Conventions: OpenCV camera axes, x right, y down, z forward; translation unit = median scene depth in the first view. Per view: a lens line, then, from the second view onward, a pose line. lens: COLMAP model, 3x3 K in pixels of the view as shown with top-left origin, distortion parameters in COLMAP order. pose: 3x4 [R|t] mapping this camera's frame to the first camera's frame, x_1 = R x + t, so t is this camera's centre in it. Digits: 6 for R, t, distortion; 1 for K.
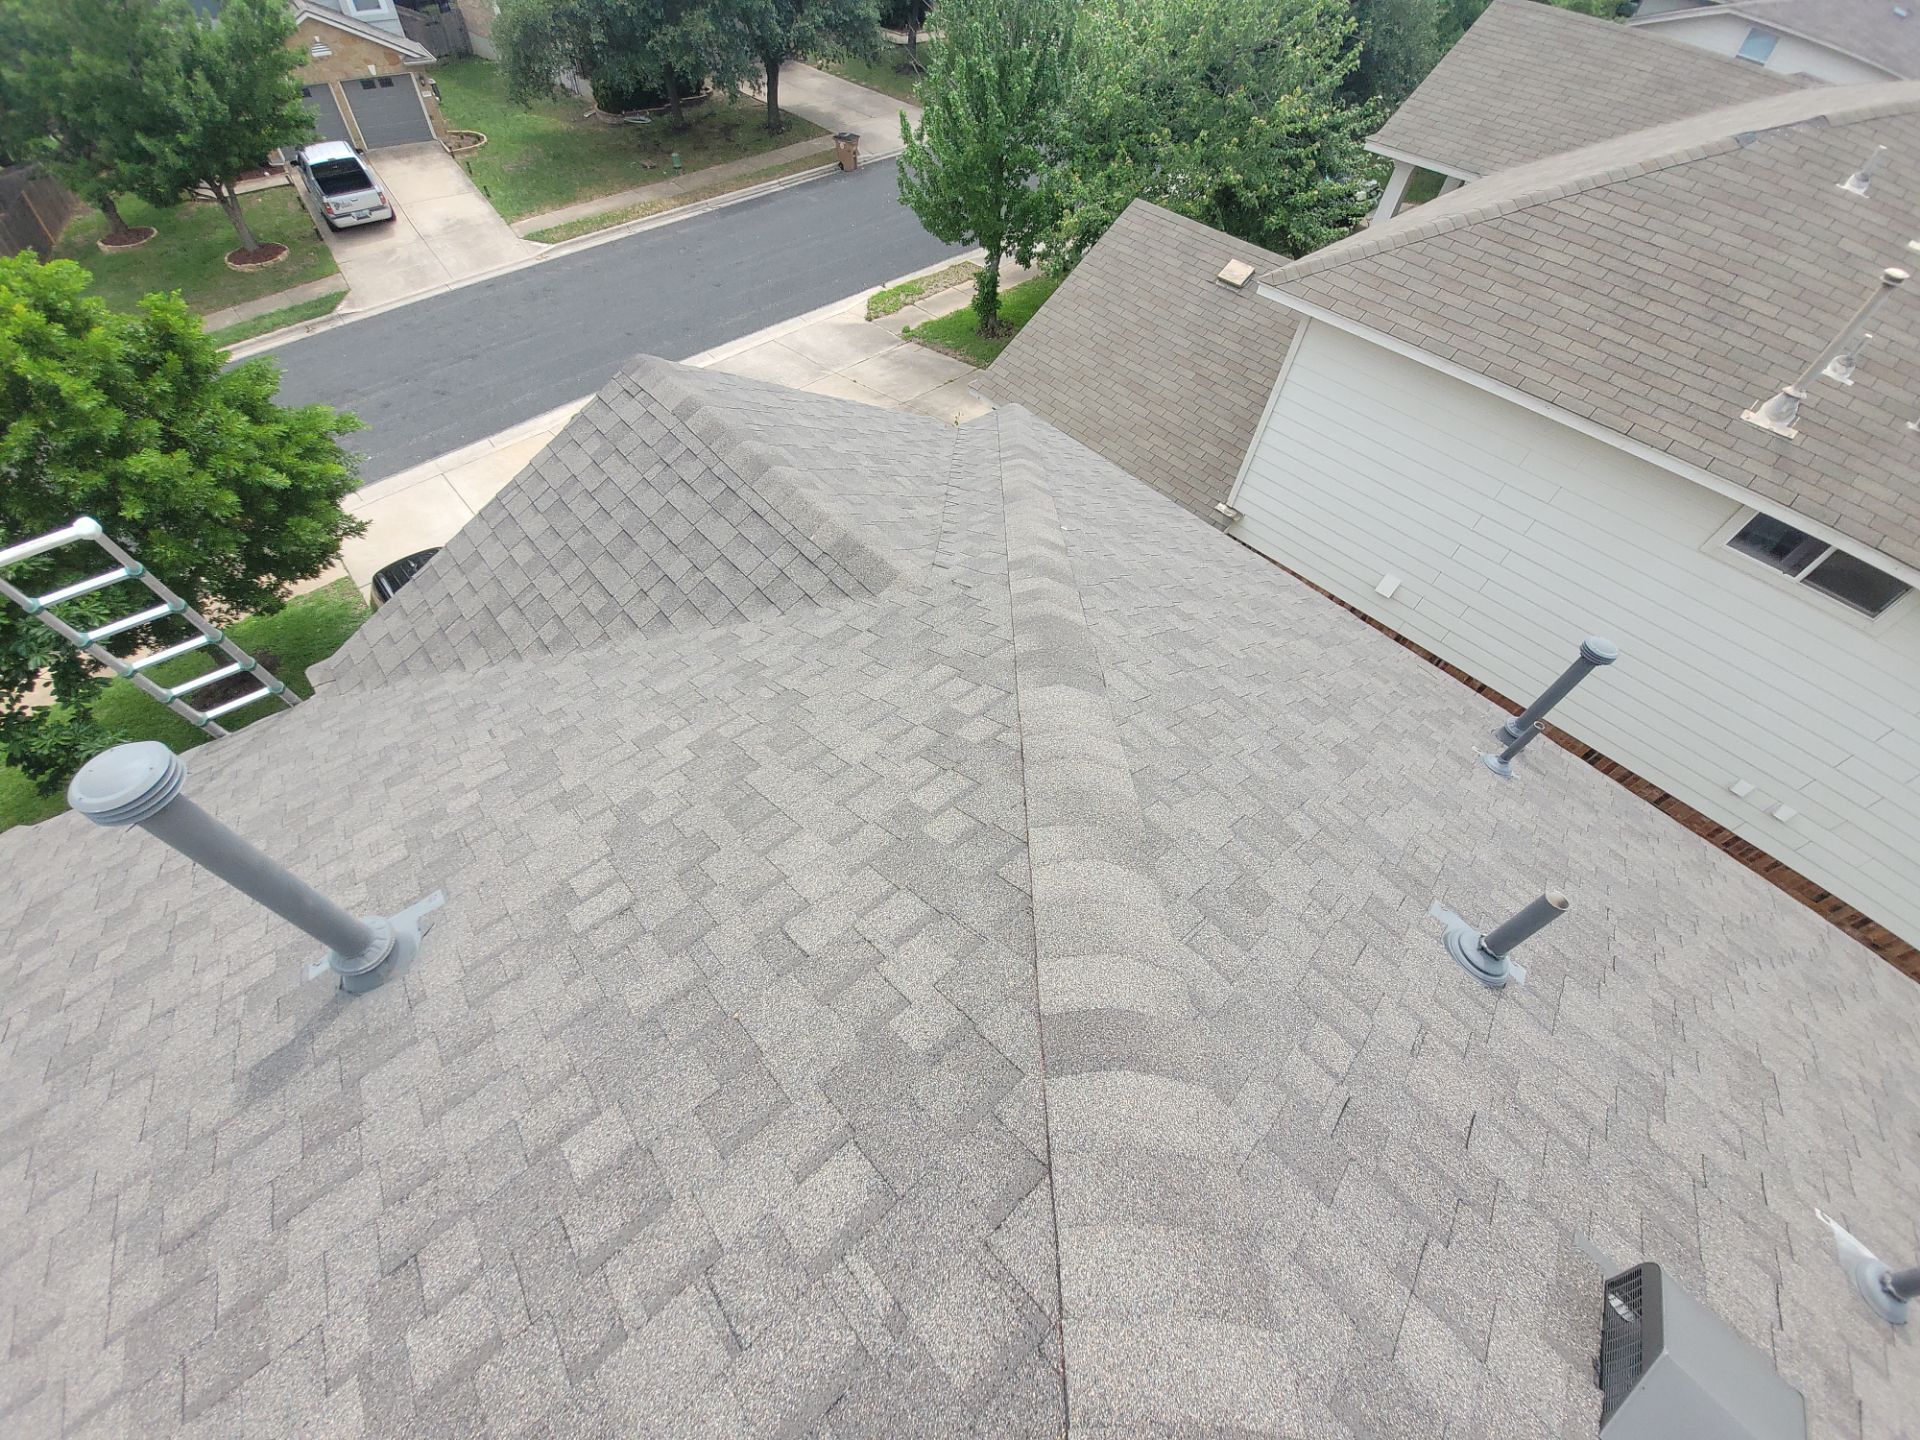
lens RADIAL K [[743.0, 0, 946.4], [0, 743.0, 739.5], [0, 0, 1]] dist [-0.004770, -0.008506]
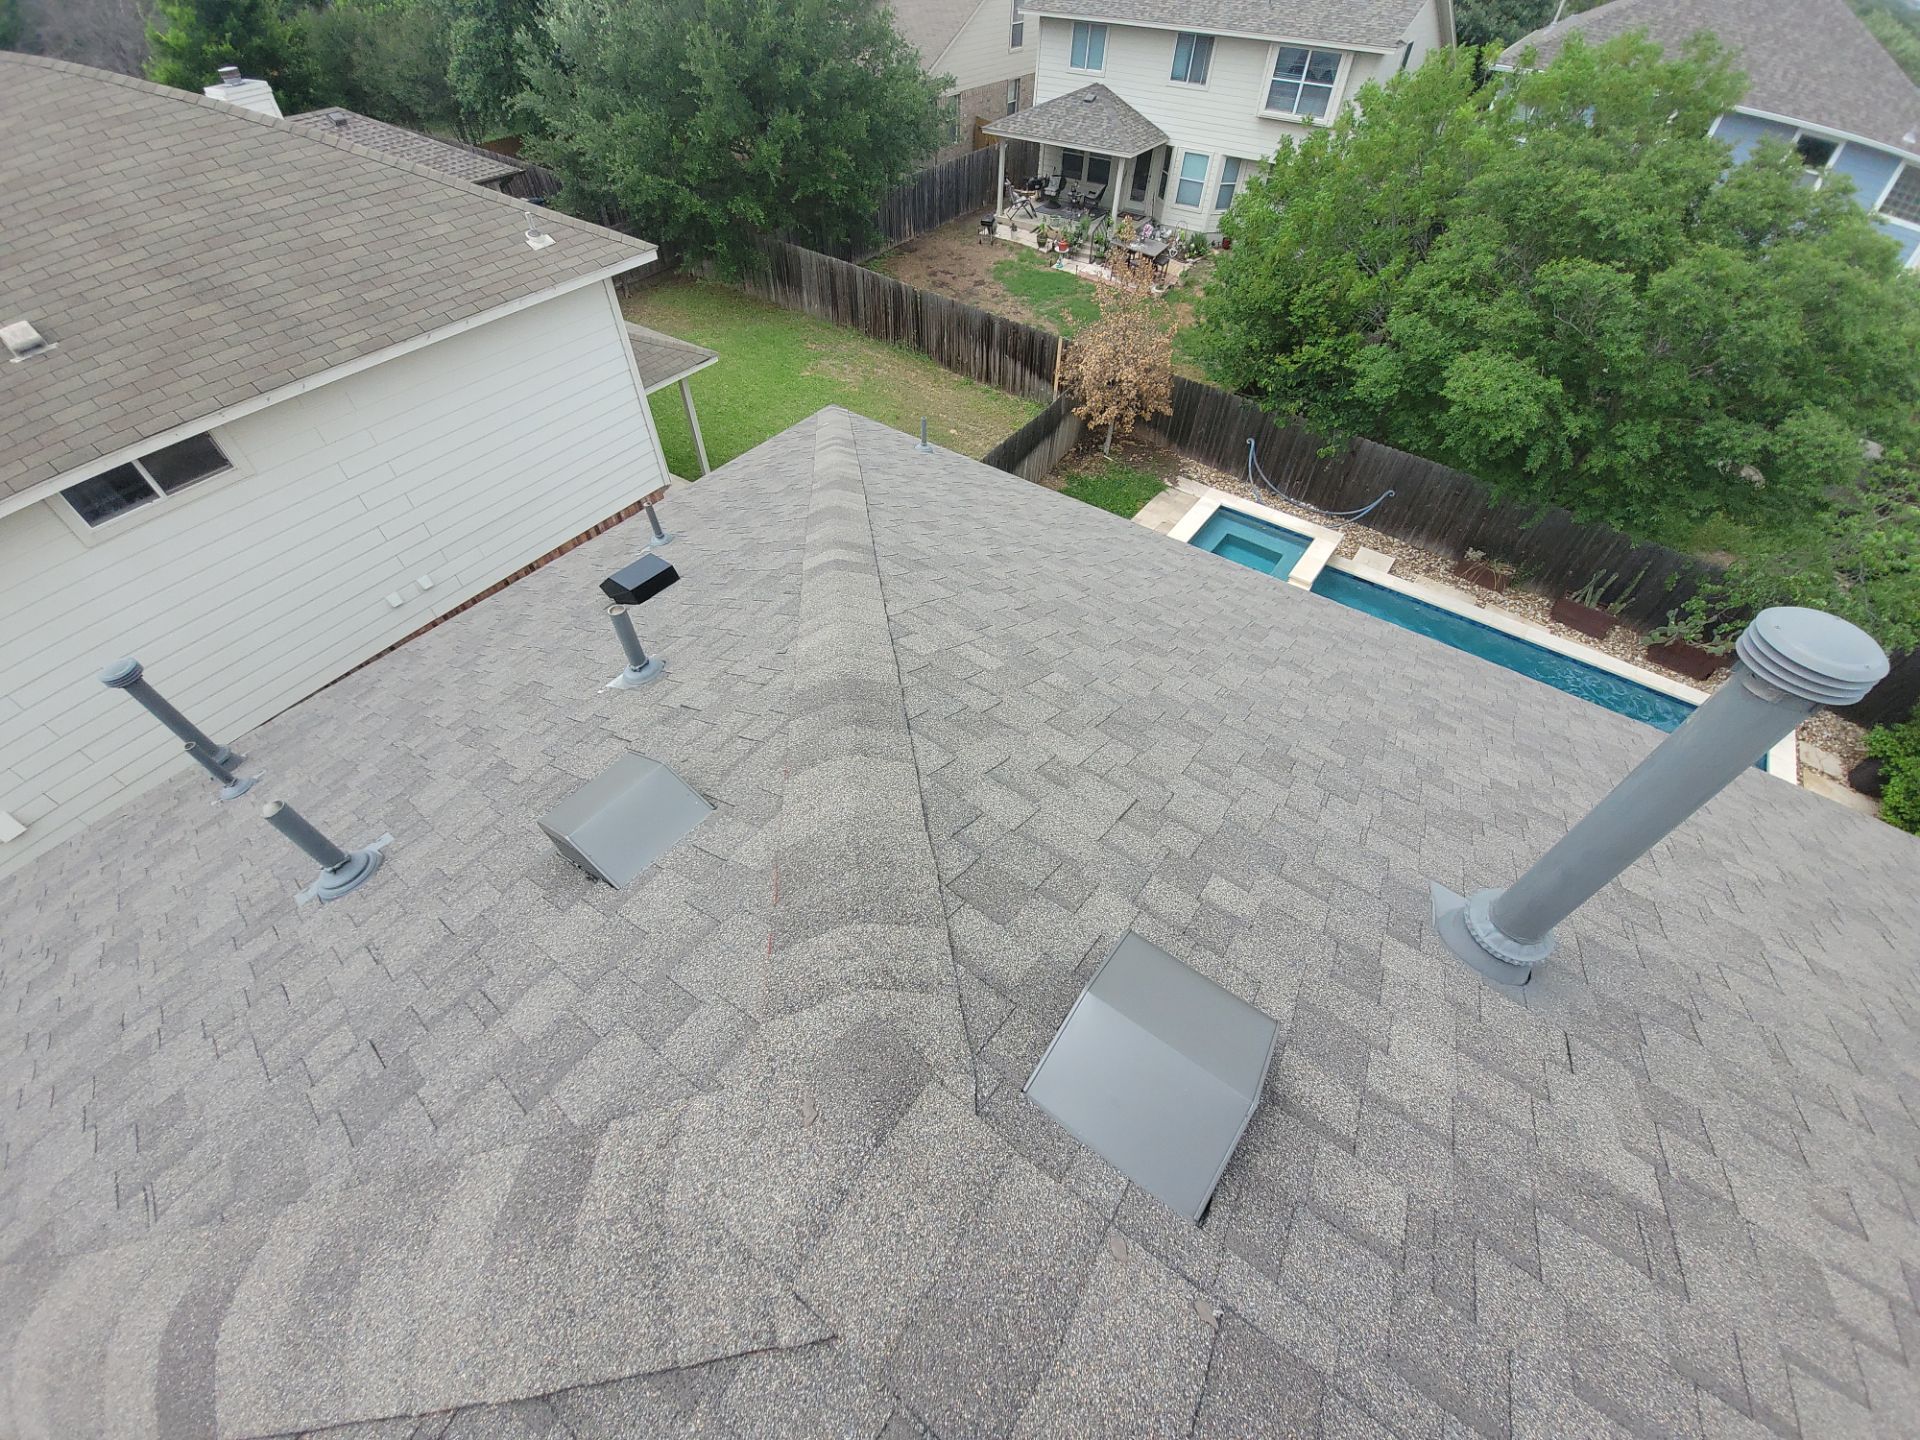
lens RADIAL K [[756.5, 0, 951.8], [0, 756.5, 729.9], [0, 0, 1]] dist [-0.005422, -0.008652]
pose [[-0.214243, -0.776220, 0.592944, 0.007495], [0.766322, 0.242842, 0.594792, 0.031386], [-0.605682, 0.581816, 0.542807, -0.025514]]
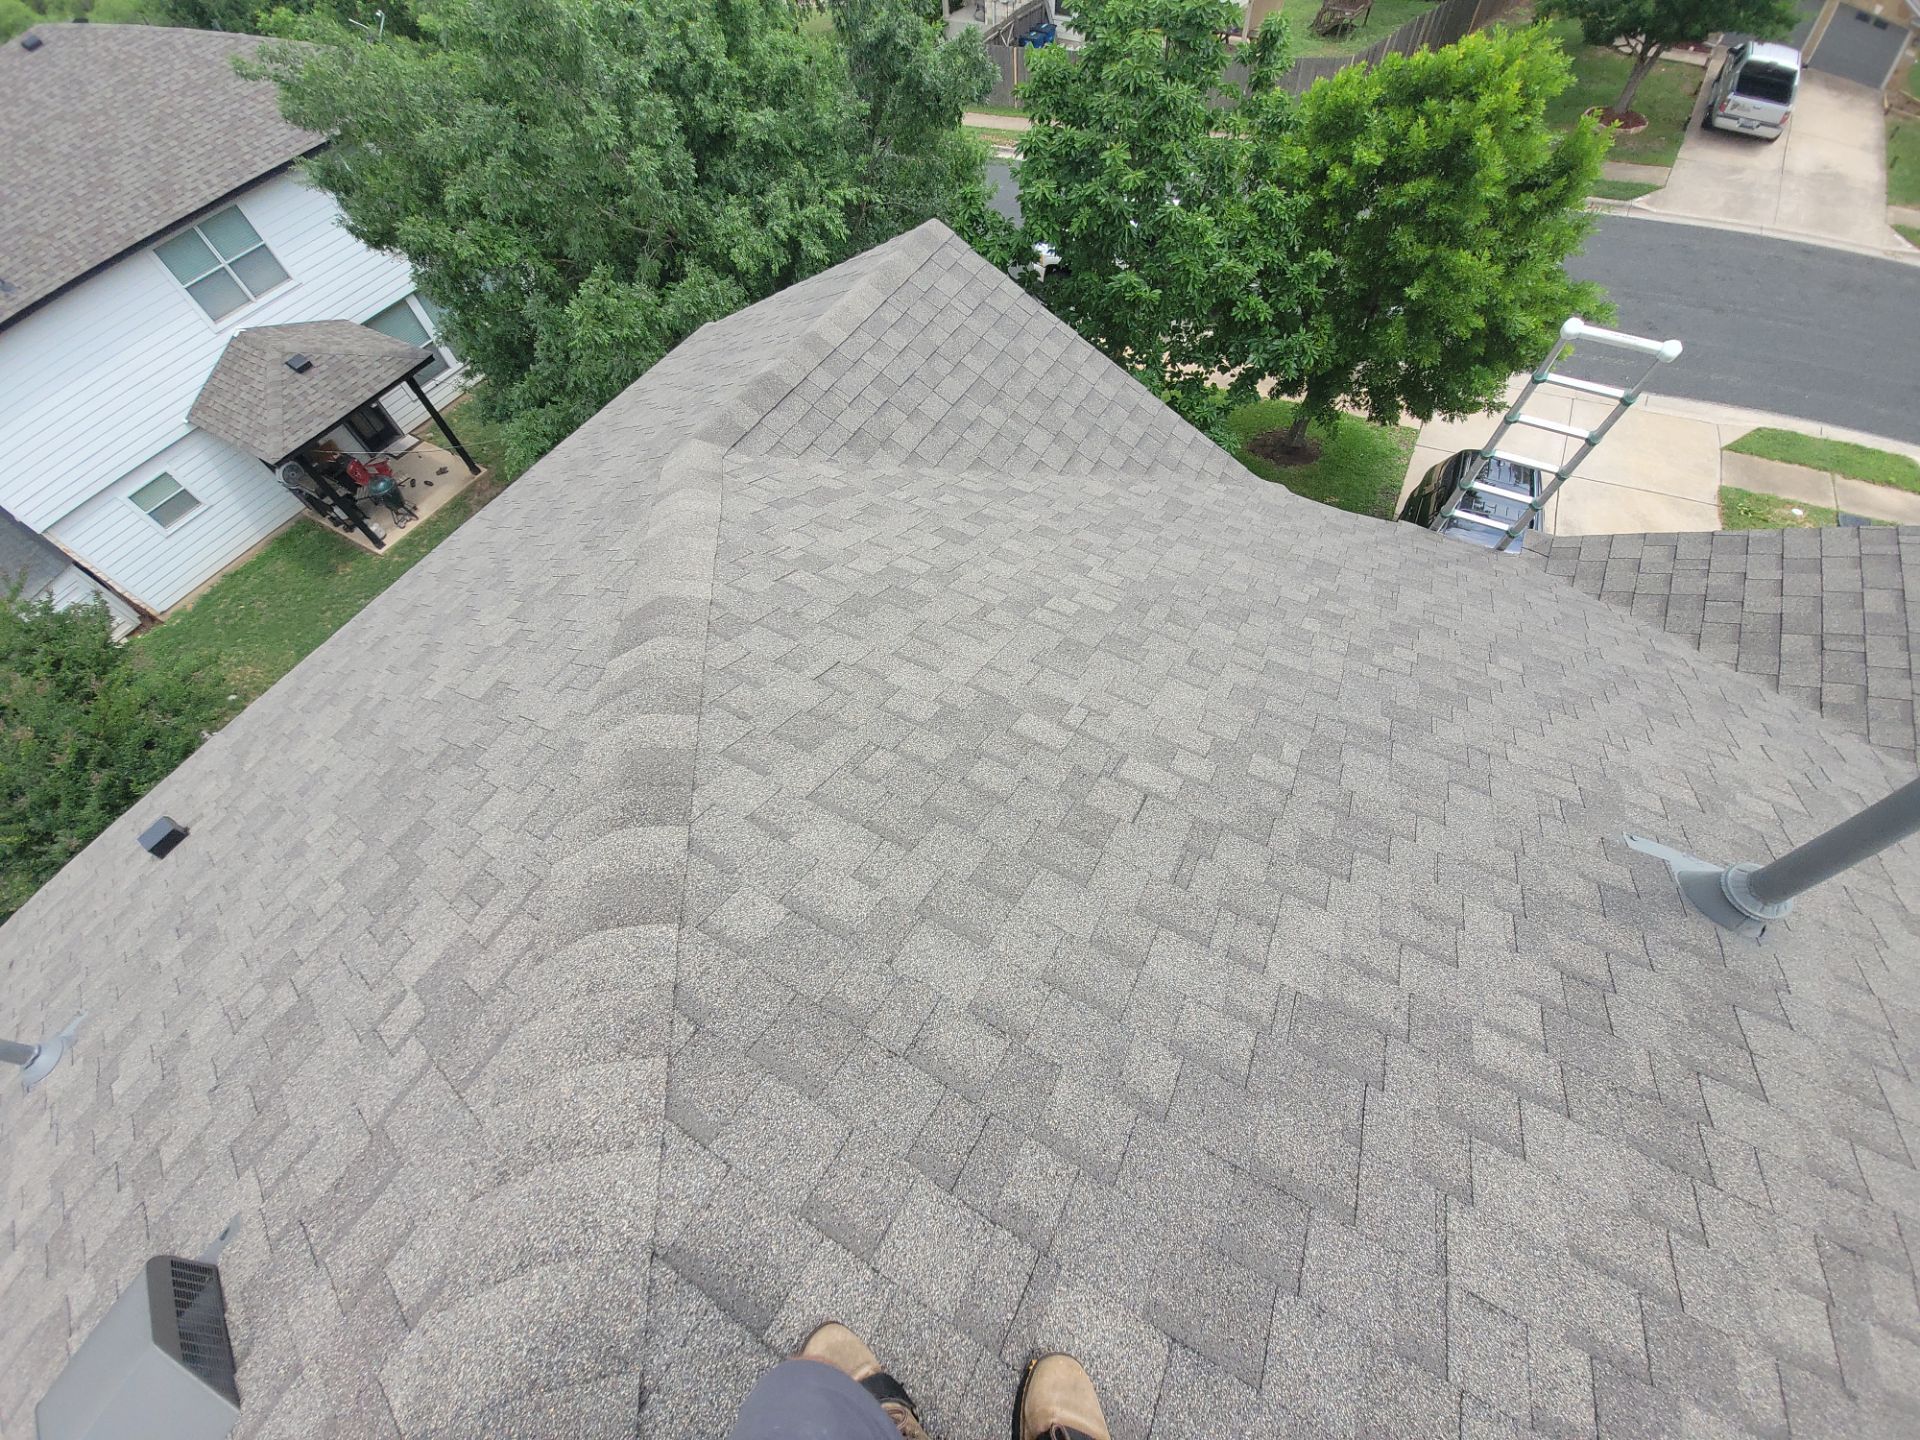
lens RADIAL K [[754.2, 0, 956.3], [0, 754.2, 730.3], [0, 0, 1]] dist [0.000031, -0.012392]
pose [[0.326087, 0.754398, -0.569694, -0.088619], [-0.697880, 0.598610, 0.393230, 0.059737], [0.637677, 0.269351, 0.721678, -0.051403]]
